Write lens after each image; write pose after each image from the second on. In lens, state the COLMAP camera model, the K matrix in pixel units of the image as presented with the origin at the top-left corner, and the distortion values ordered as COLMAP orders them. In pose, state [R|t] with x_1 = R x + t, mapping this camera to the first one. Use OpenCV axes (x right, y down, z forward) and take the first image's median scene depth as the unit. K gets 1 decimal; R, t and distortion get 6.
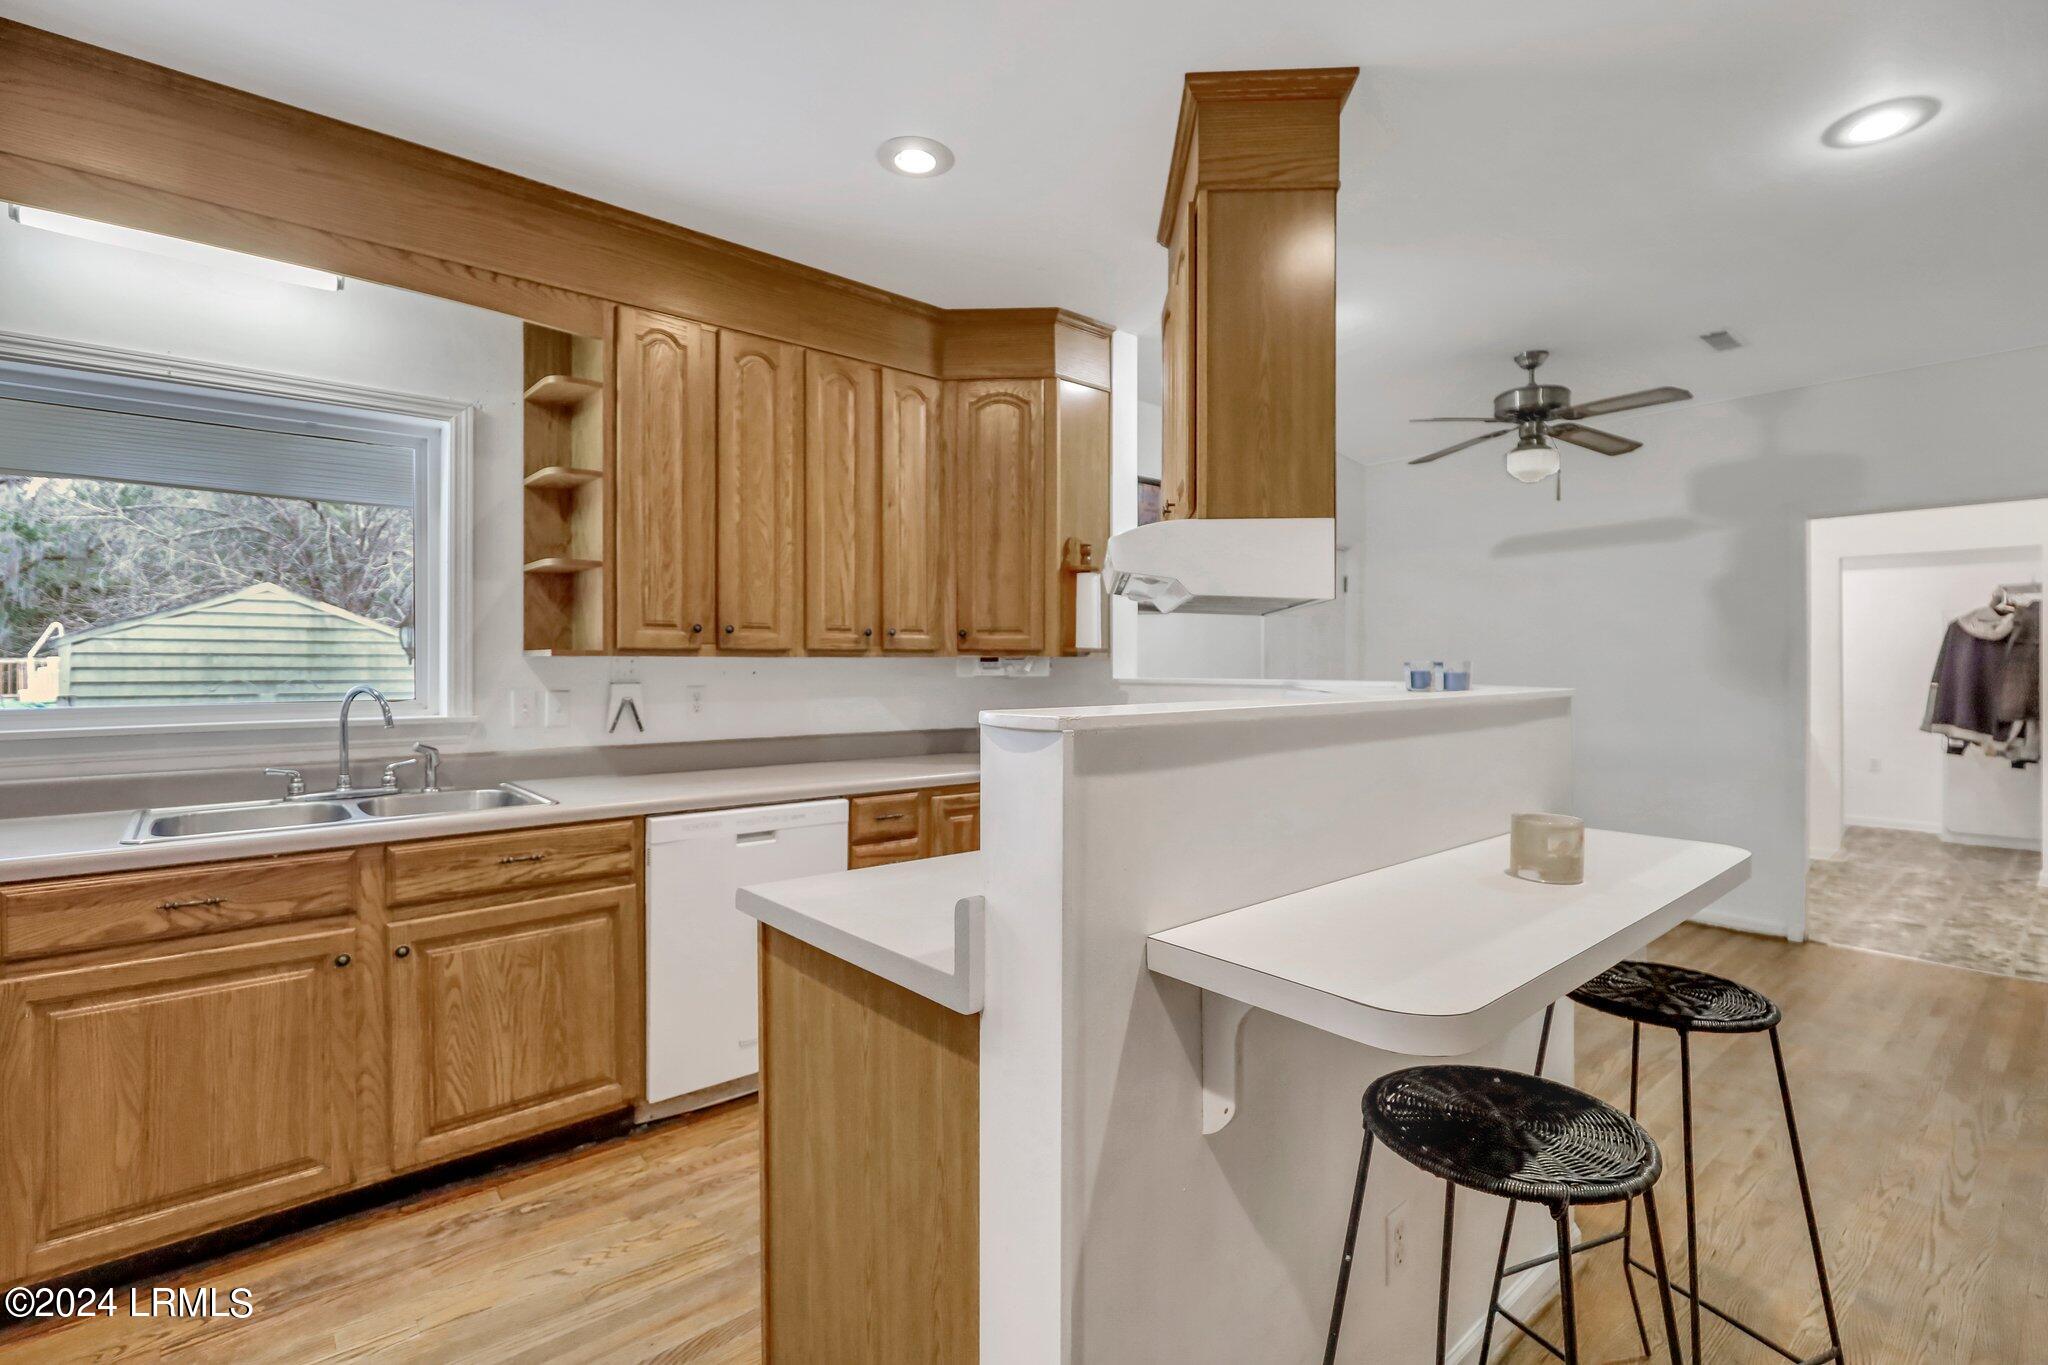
lens RADIAL K [[926.9, 0, 1008.5], [0, 926.9, 668.3], [0, 0, 1]] dist [-0.006004, 0.000763]
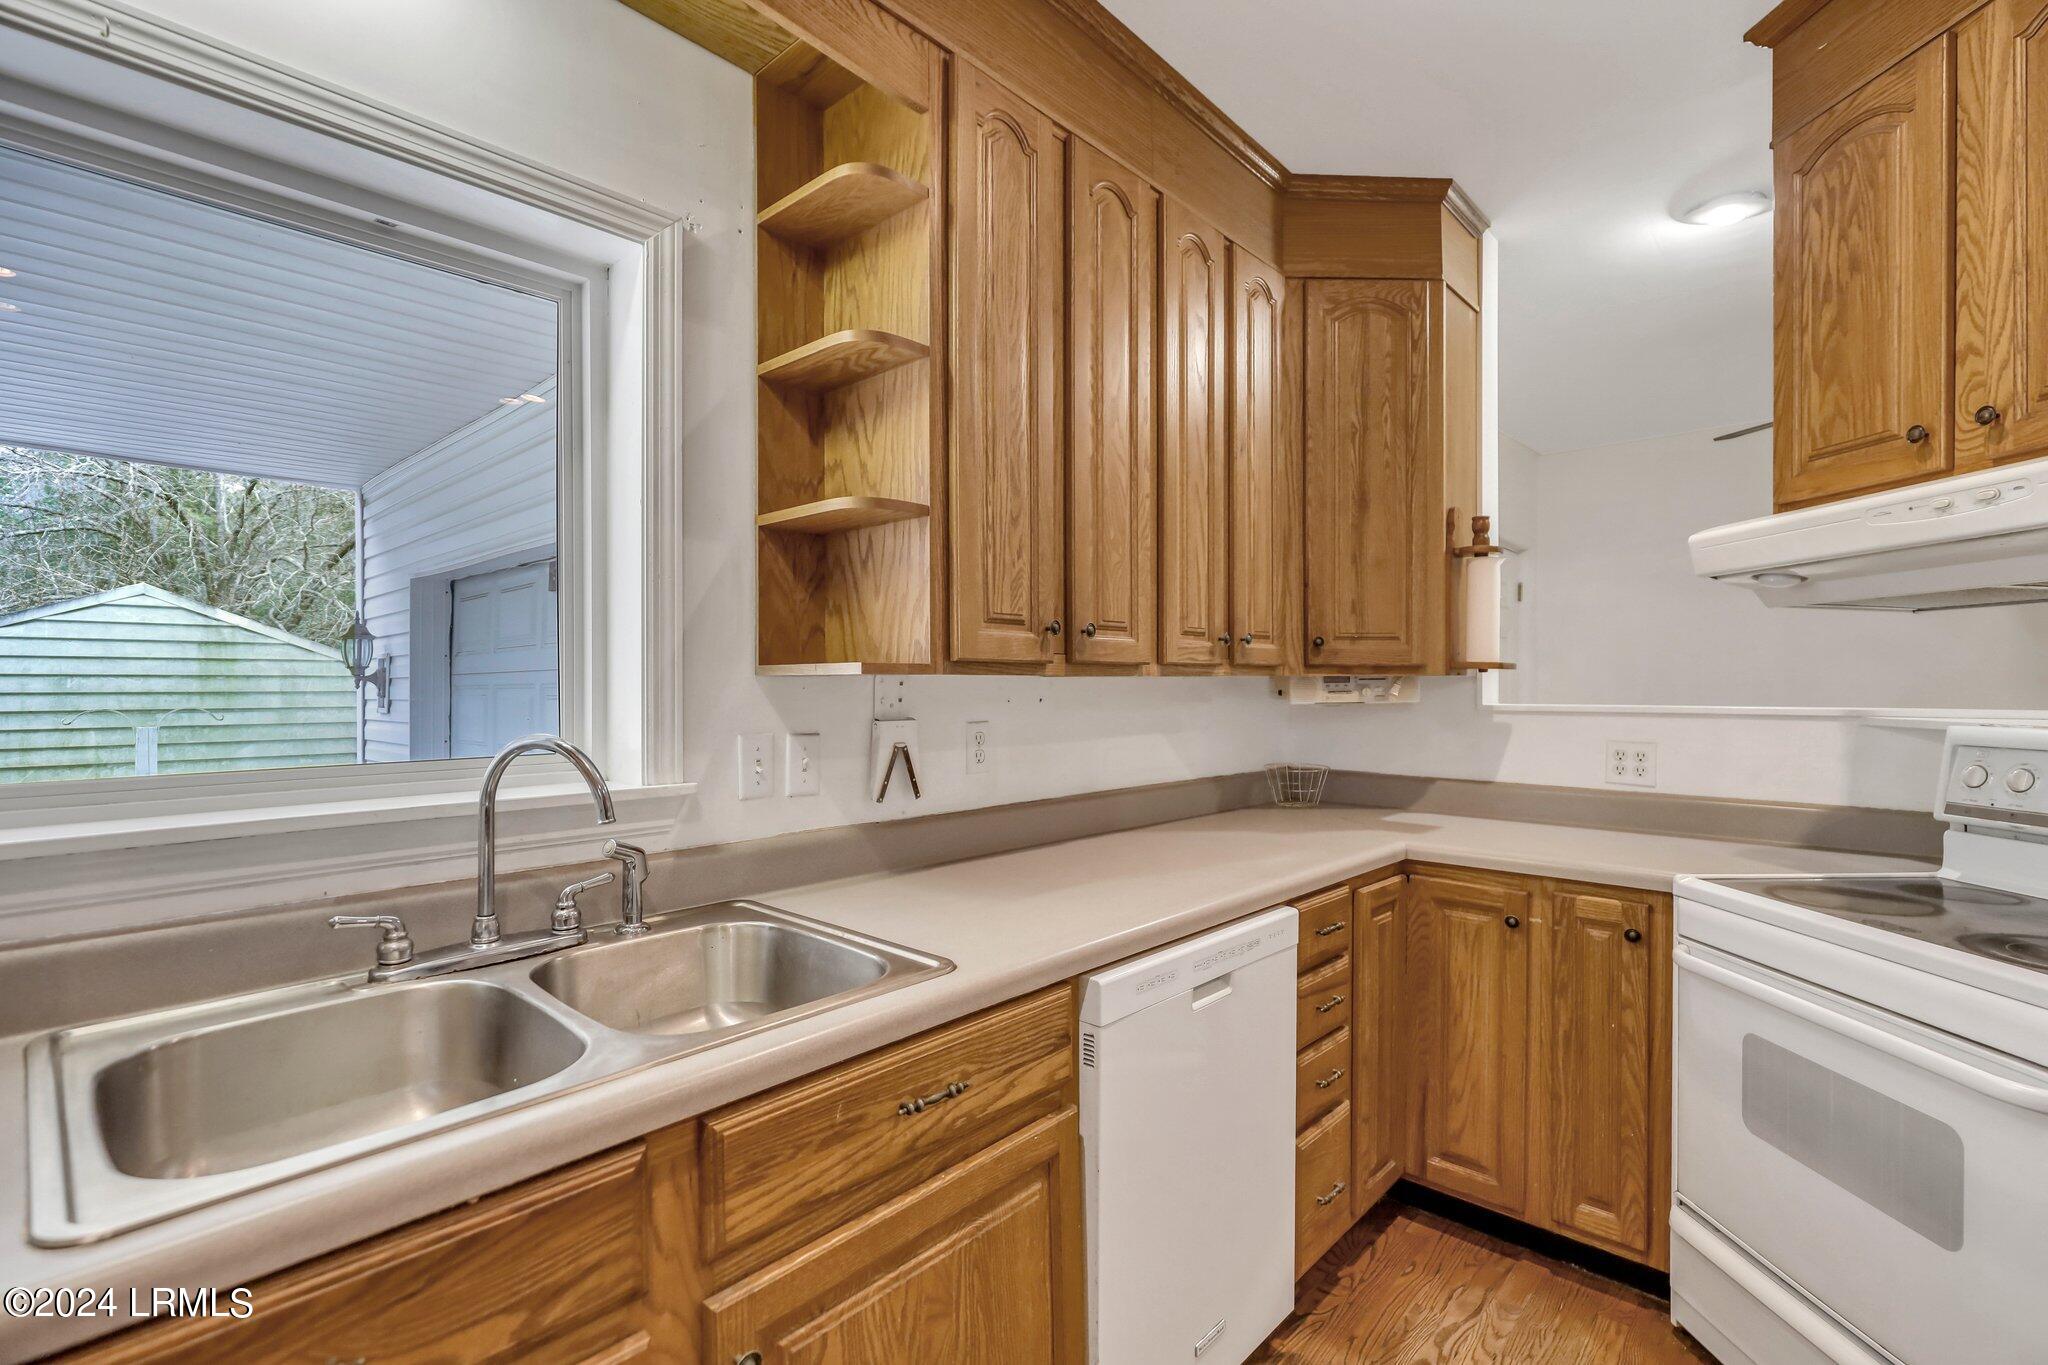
lens RADIAL K [[926.9, 0, 1025.4], [0, 926.9, 688.0], [0, 0, 1]] dist [-0.006004, 0.000763]
pose [[0.993854, -0.003075, 0.110652, -0.421679], [0.003182, 0.999995, -0.000790, -0.004018], [-0.110649, 0.001138, 0.993859, 0.413101]]
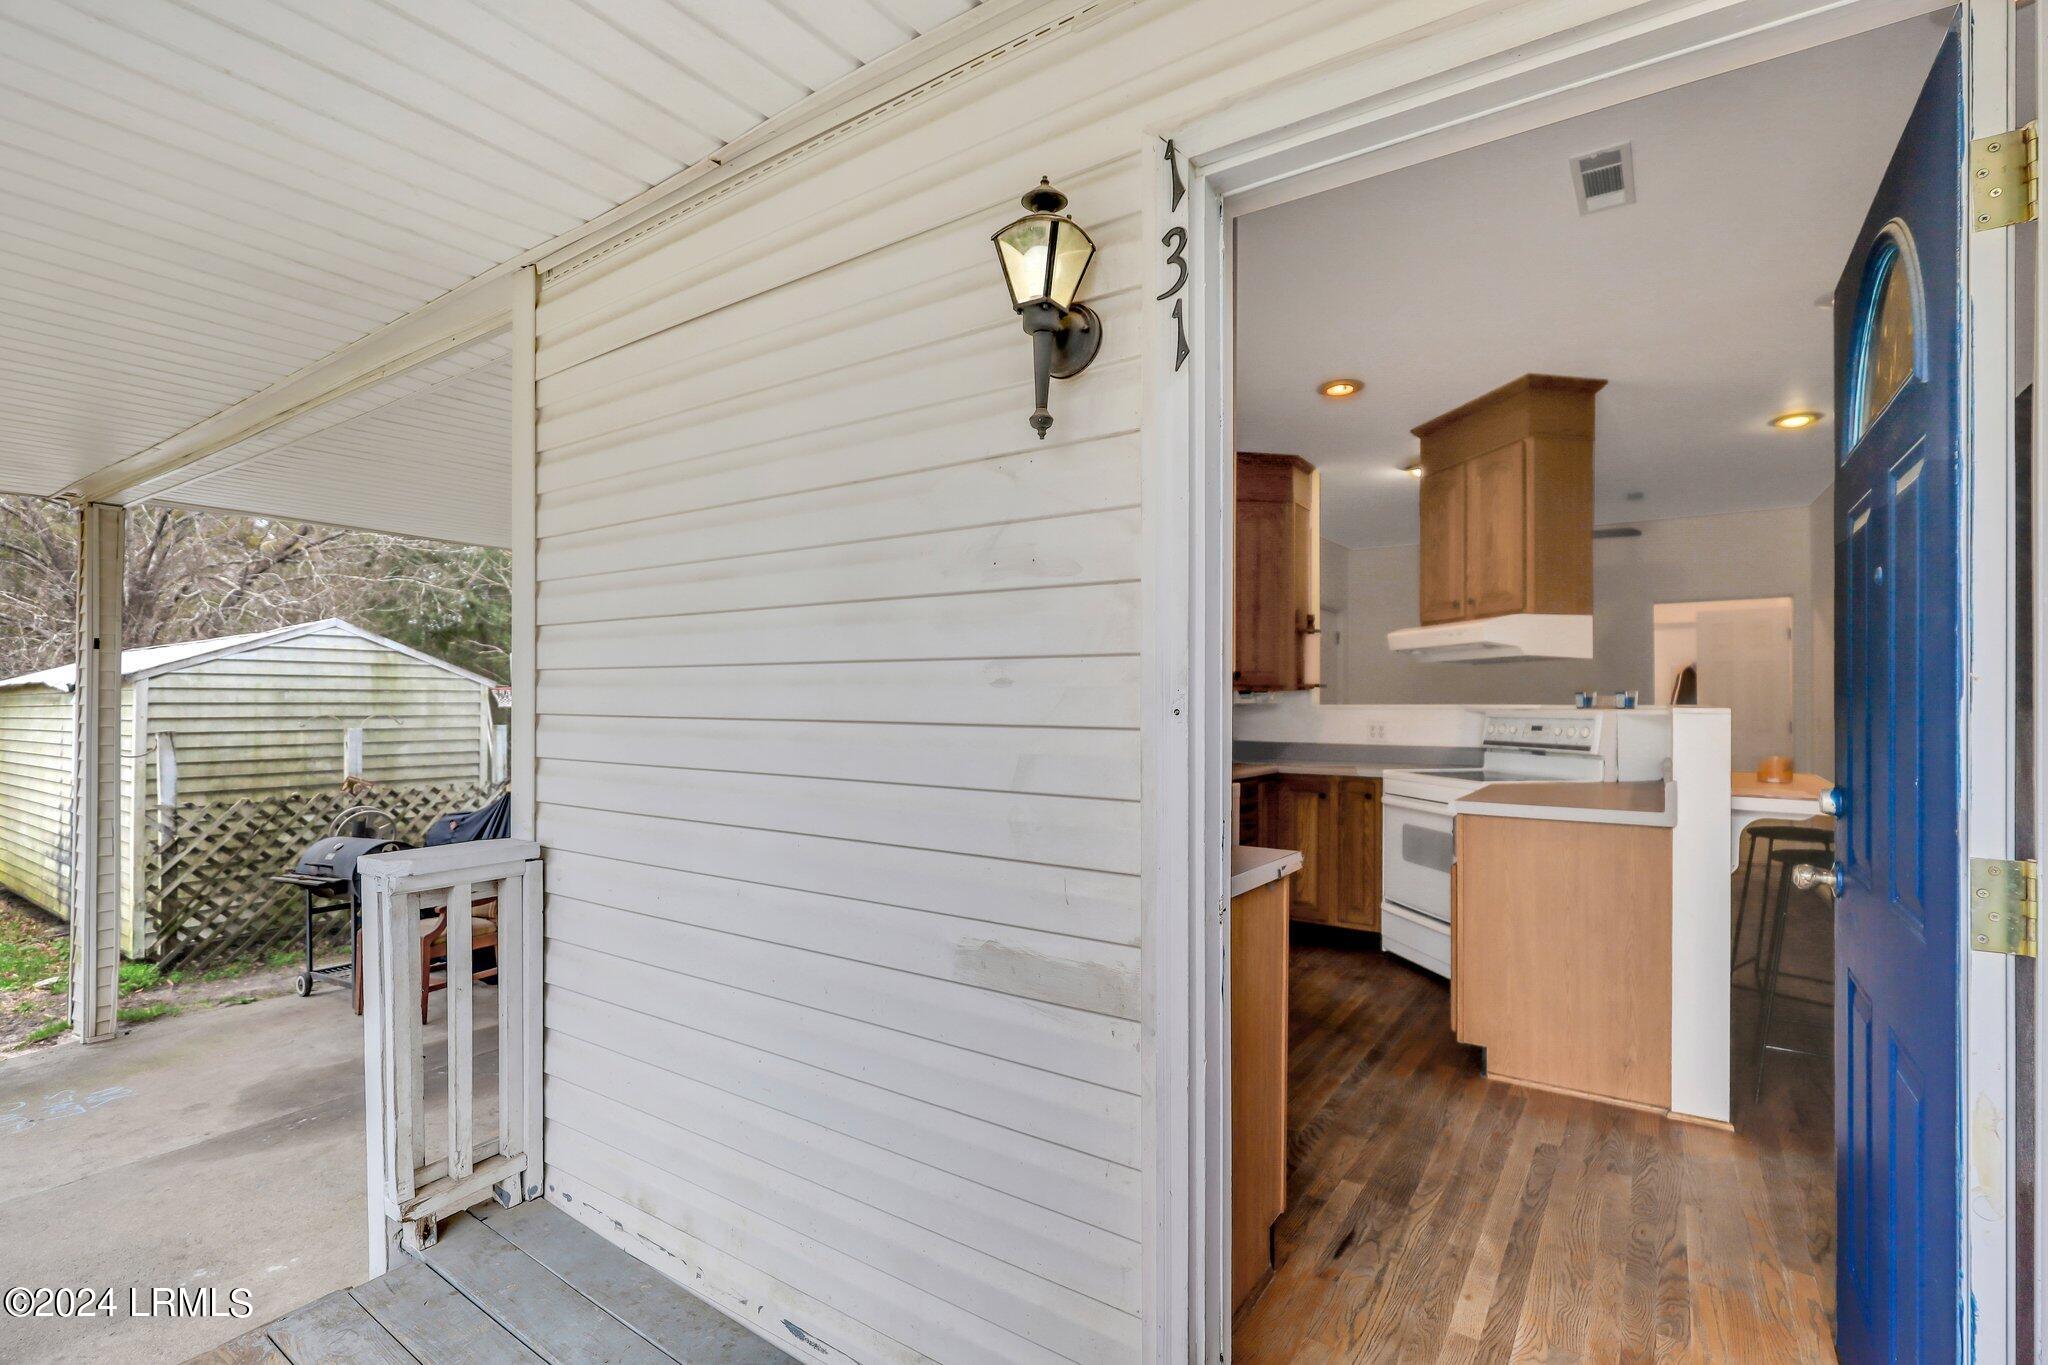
lens RADIAL K [[926.9, 0, 1001.3], [0, 926.9, 714.3], [0, 0, 1]] dist [-0.006004, 0.000763]
pose [[0.970377, -0.004500, 0.241555, -0.940394], [0.002815, 0.999969, 0.007321, 0.017371], [-0.241581, -0.006424, 0.970360, -0.407072]]
